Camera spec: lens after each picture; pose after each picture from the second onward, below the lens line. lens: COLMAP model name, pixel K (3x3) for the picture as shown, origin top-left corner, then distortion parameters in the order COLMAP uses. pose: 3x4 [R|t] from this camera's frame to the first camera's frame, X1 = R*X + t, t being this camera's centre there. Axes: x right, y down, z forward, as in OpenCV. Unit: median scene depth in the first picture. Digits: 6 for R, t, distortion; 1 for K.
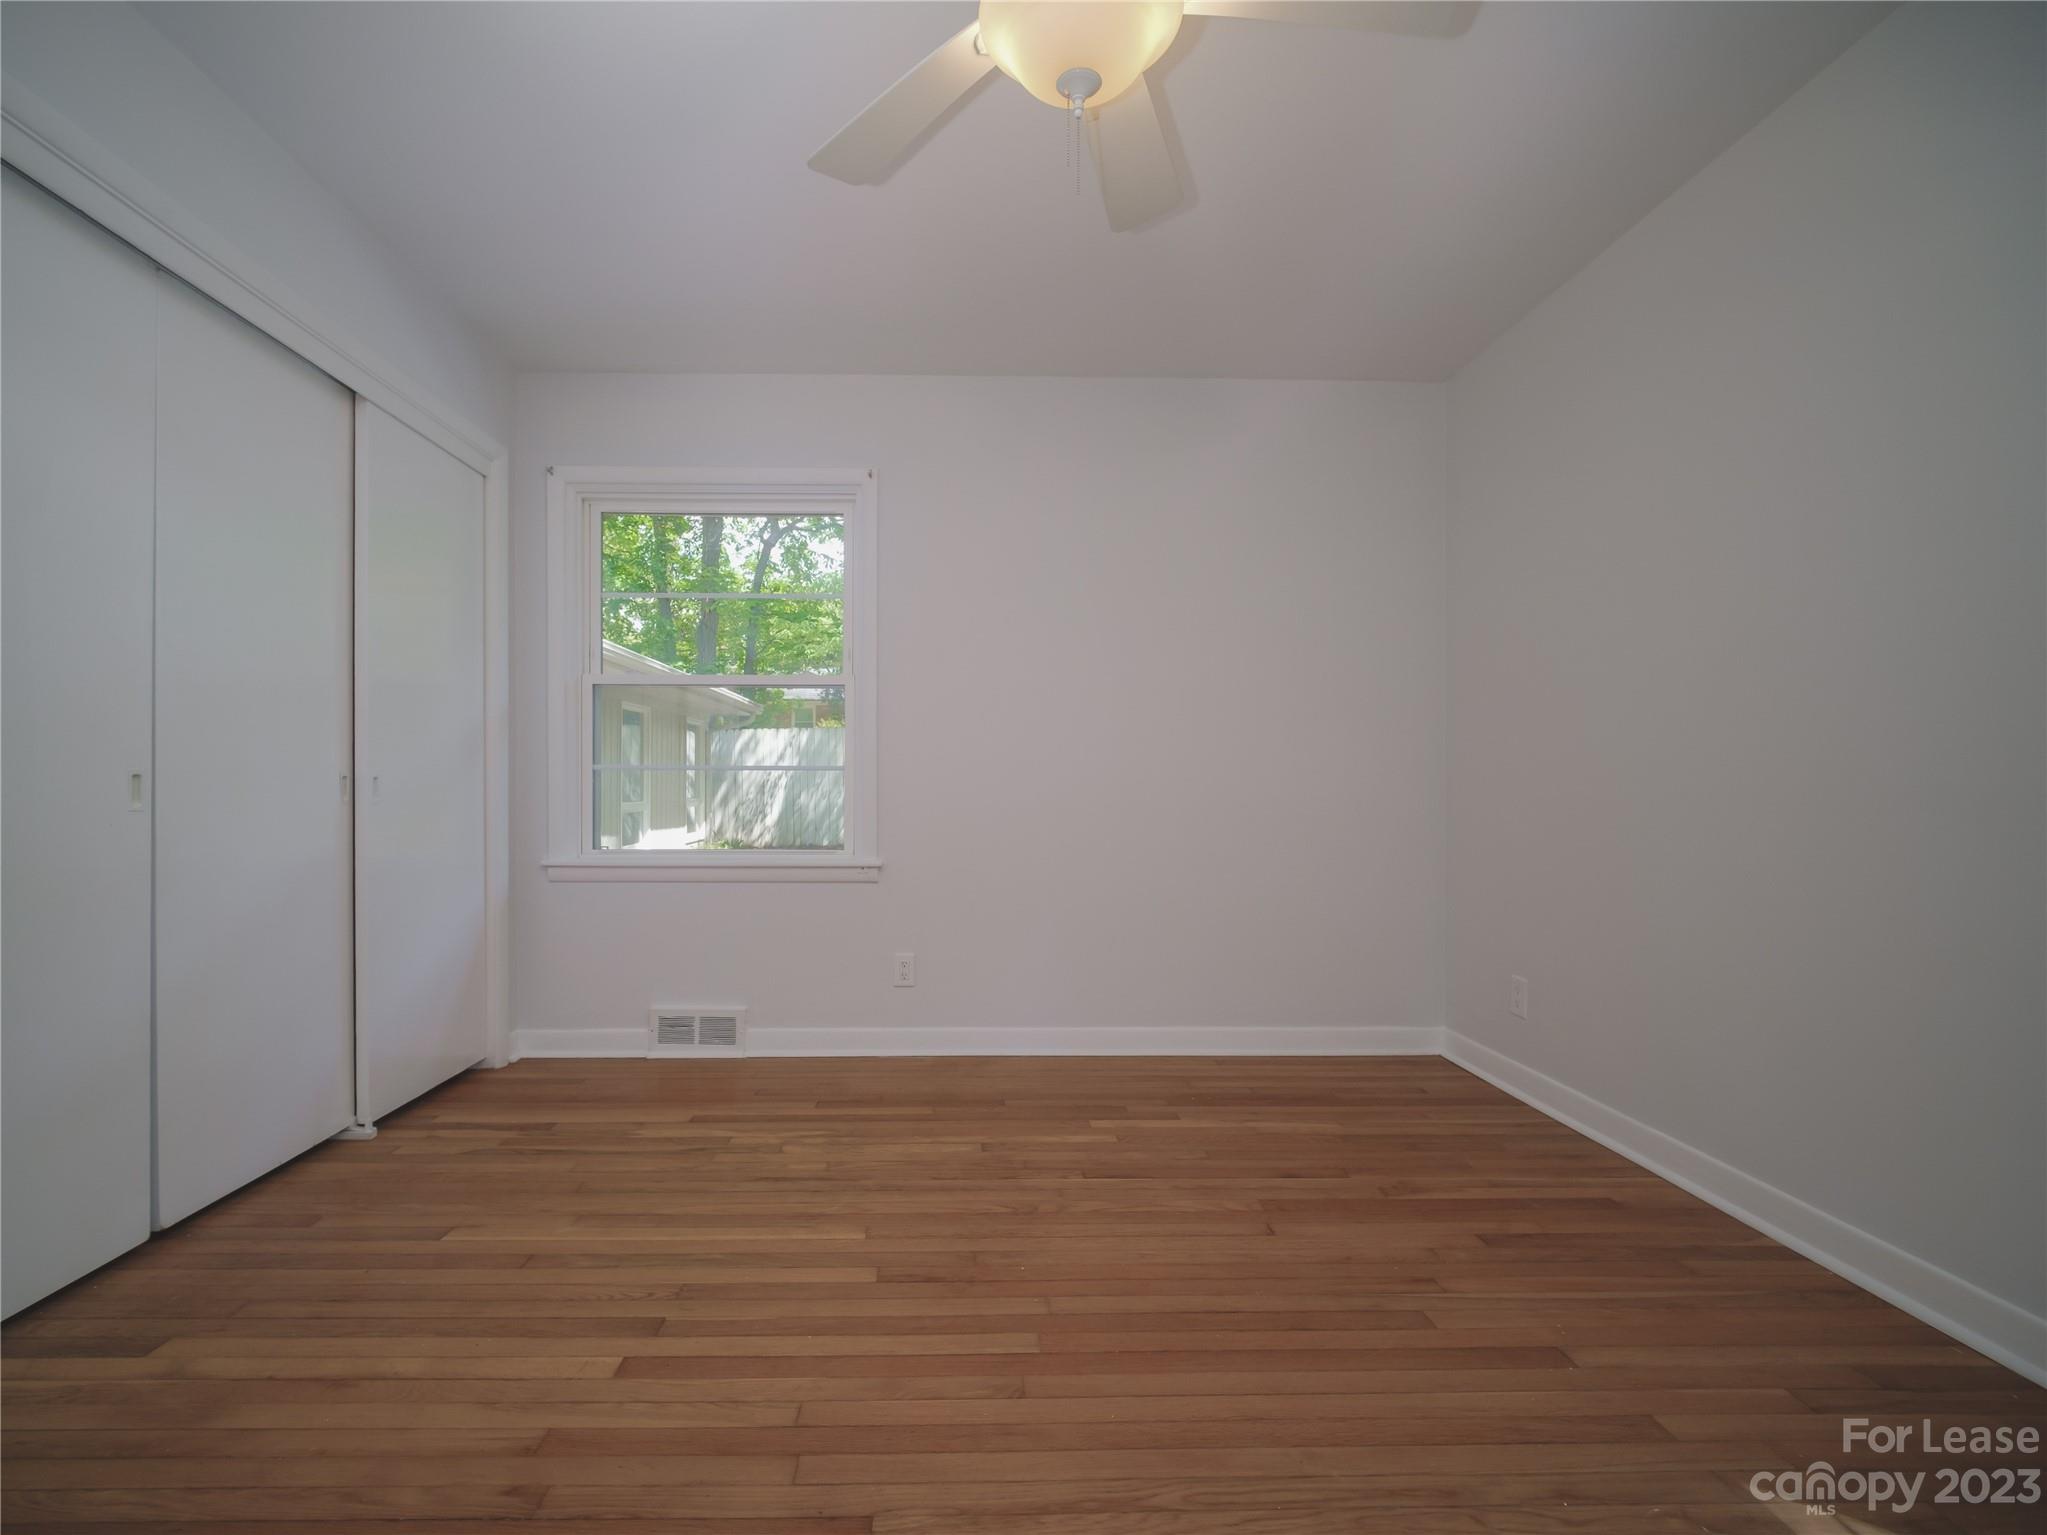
lens RADIAL K [[904.4, 0, 980.6], [0, 904.4, 789.6], [0, 0, 1]] dist [-0.006014, -0.000737]
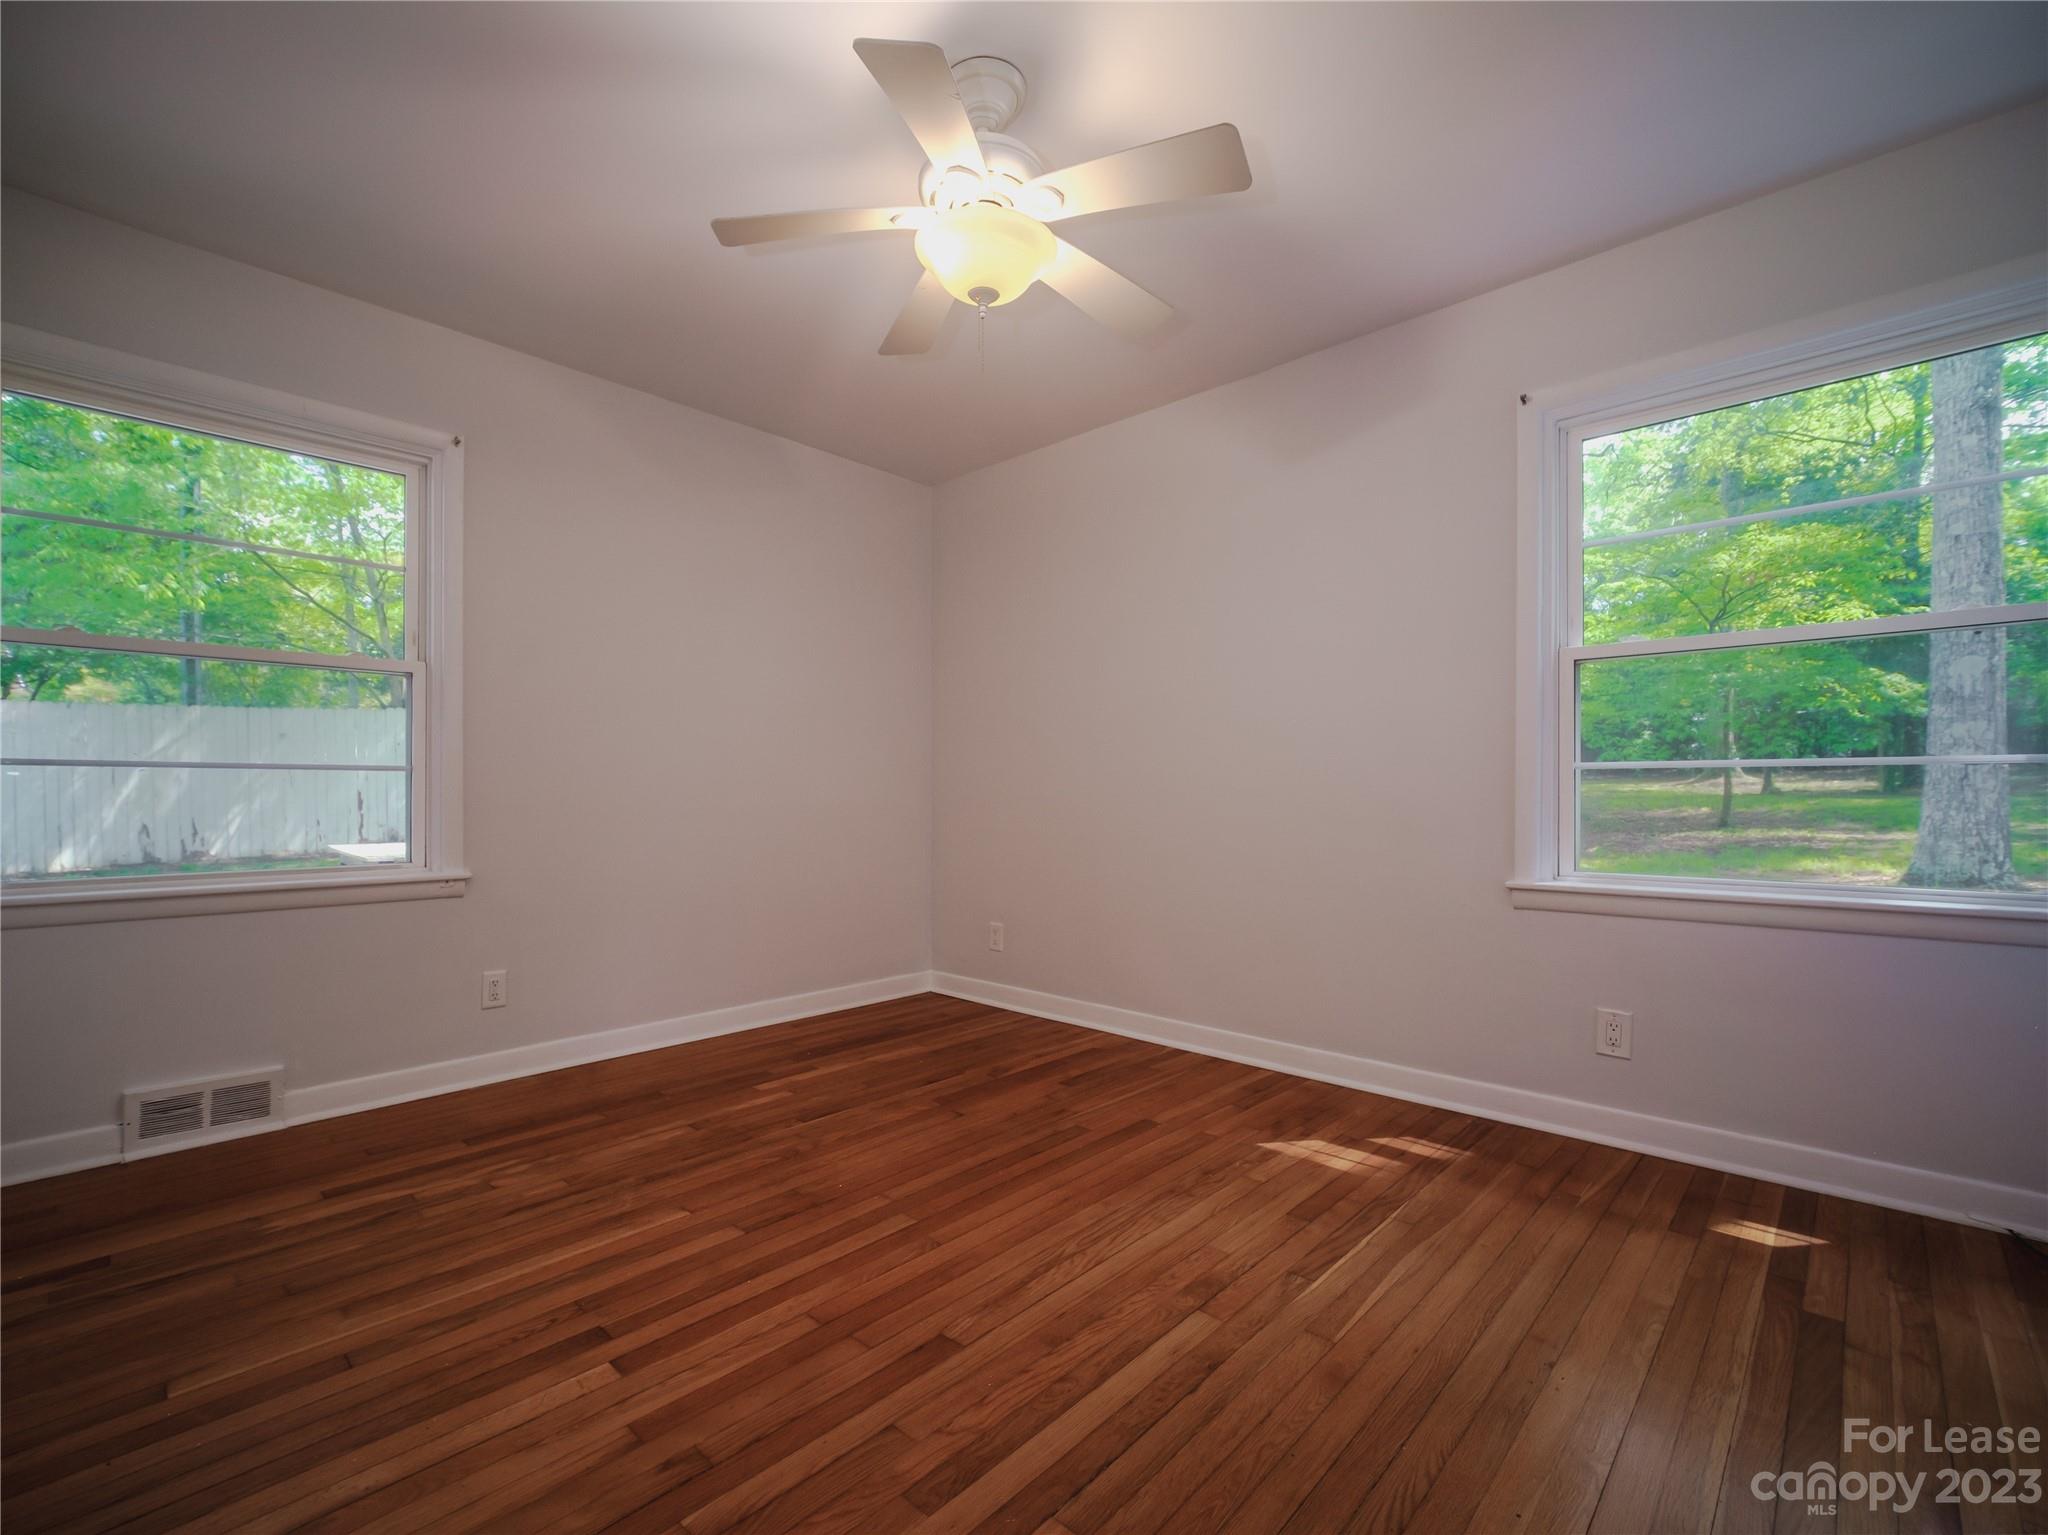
lens RADIAL K [[904.8, 0, 981.1], [0, 904.8, 789.7], [0, 0, 1]] dist [-0.006014, -0.000737]
pose [[0.712899, -0.000708, 0.701266, -0.627861], [0.003058, 0.999993, -0.002100, 0.000816], [-0.701260, 0.003642, 0.712896, -0.000487]]
